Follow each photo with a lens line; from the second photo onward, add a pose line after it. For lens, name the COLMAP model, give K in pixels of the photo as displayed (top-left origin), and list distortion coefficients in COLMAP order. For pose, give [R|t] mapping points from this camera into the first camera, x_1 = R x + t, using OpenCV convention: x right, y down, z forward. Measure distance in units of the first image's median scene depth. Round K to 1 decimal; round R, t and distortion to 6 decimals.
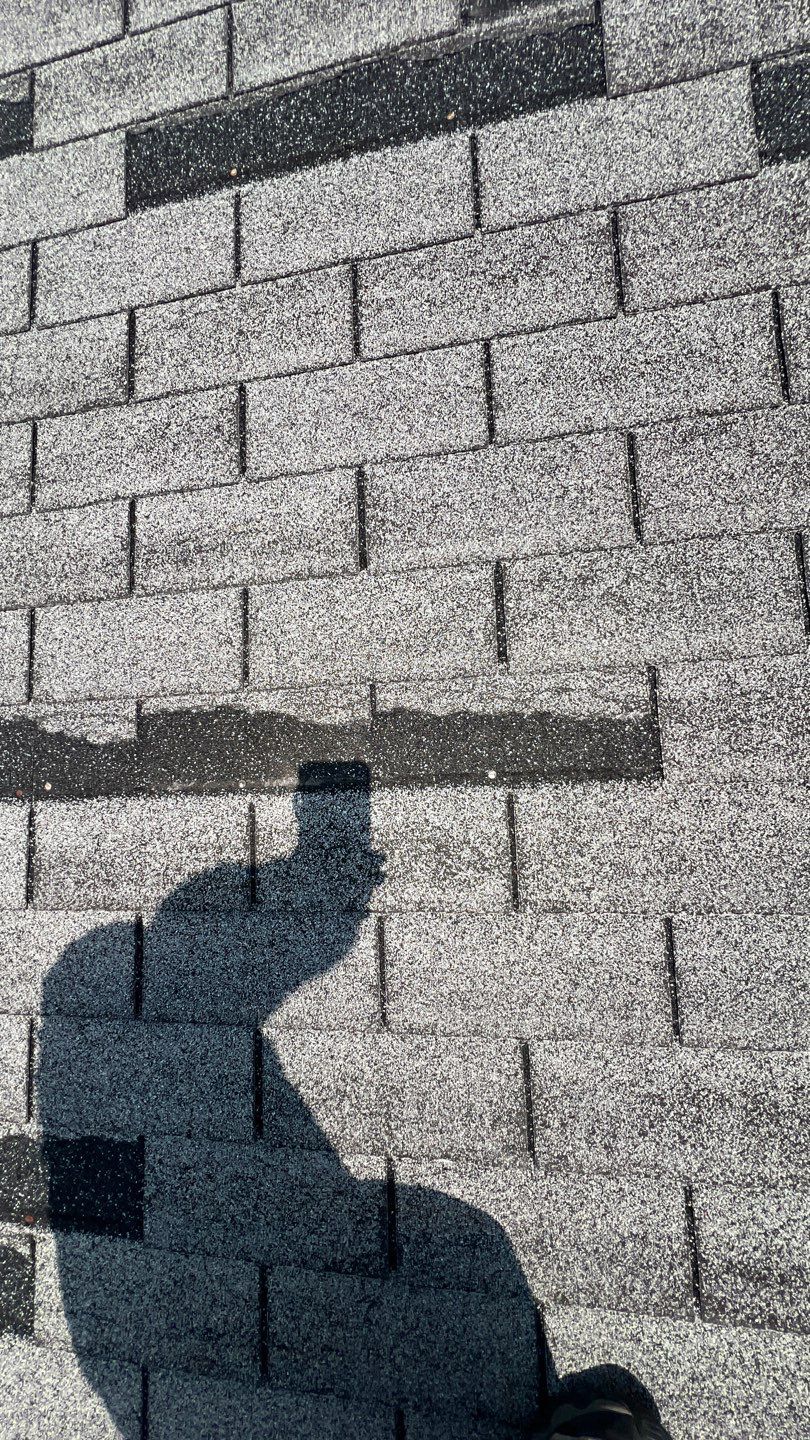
lens RADIAL K [[1128.4, 0, 404.5], [0, 1128.4, 720.0], [0, 0, 1]] dist [-0.002243, 0.007320]
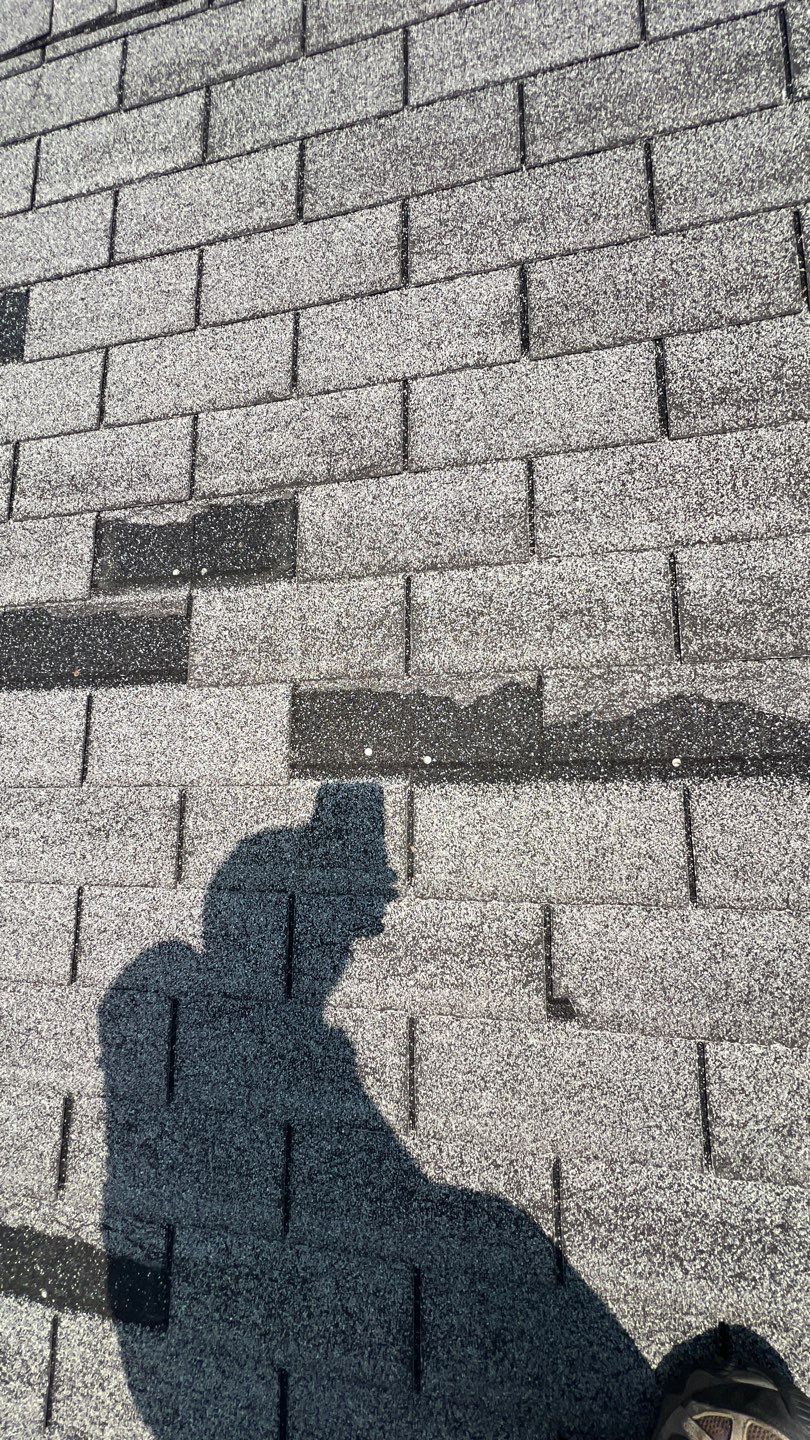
lens RADIAL K [[1071.3, 0, 405.6], [0, 1071.3, 720.1], [0, 0, 1]] dist [-0.004738, 0.003445]
pose [[0.998456, 0.040585, -0.037915, 0.449335], [-0.042788, 0.997327, -0.059228, -0.468355], [0.035410, 0.060759, 0.997524, -0.079490]]
